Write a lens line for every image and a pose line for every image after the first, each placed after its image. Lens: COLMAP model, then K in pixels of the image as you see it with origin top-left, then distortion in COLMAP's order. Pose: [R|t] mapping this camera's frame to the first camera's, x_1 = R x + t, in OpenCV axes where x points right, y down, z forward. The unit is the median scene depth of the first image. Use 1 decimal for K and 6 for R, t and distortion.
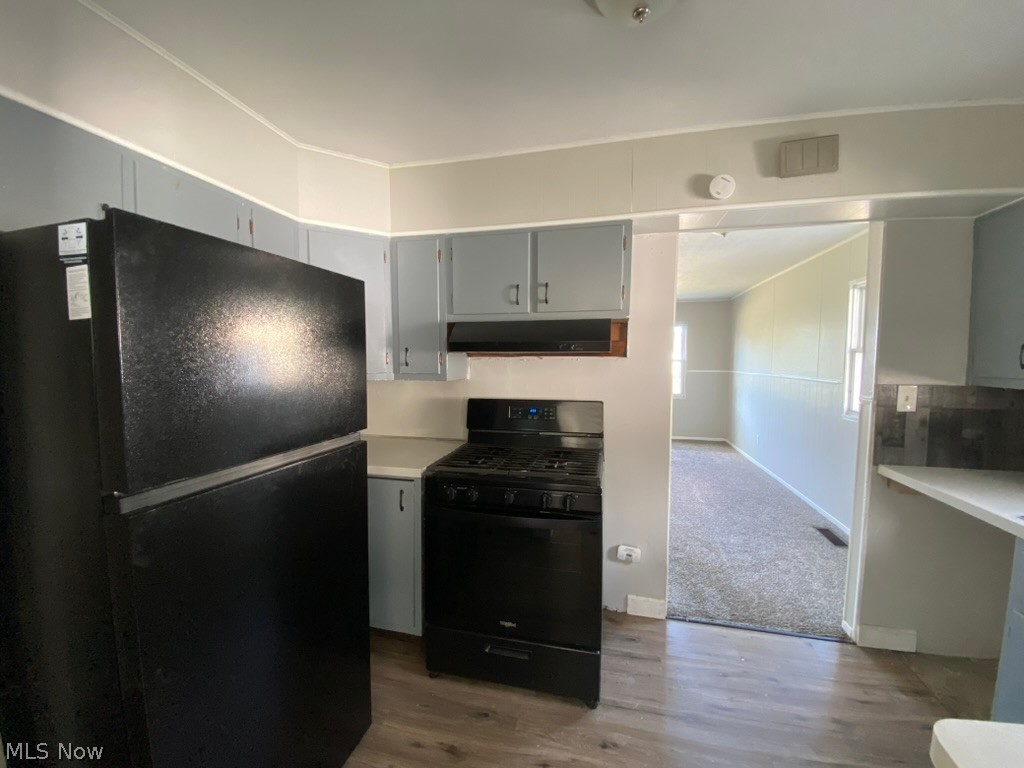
lens RADIAL K [[414.0, 0, 512.0], [0, 414.0, 384.0], [0, 0, 1]] dist [0.023306, -0.019903]
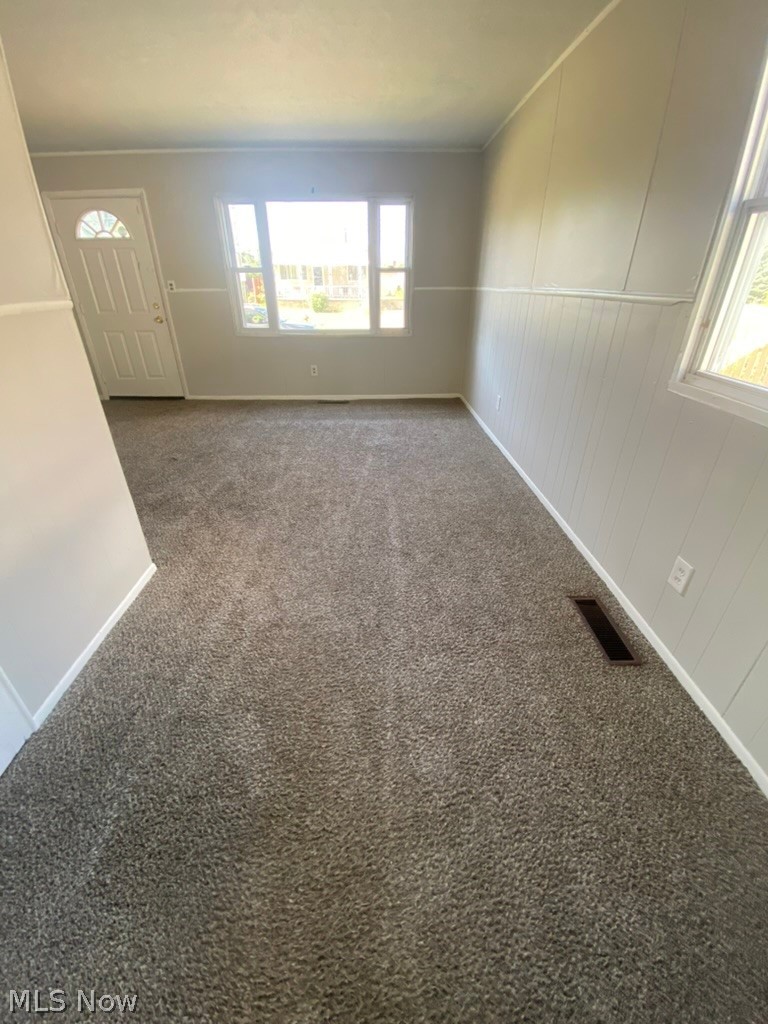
lens RADIAL K [[414.0, 0, 377.4], [0, 414.0, 508.9], [0, 0, 1]] dist [0.023306, -0.019903]
pose [[0.967071, -0.131772, 0.217737, 0.291234], [0.027066, 0.903926, 0.426831, -0.000807], [-0.253062, -0.406882, 0.877728, 0.490263]]
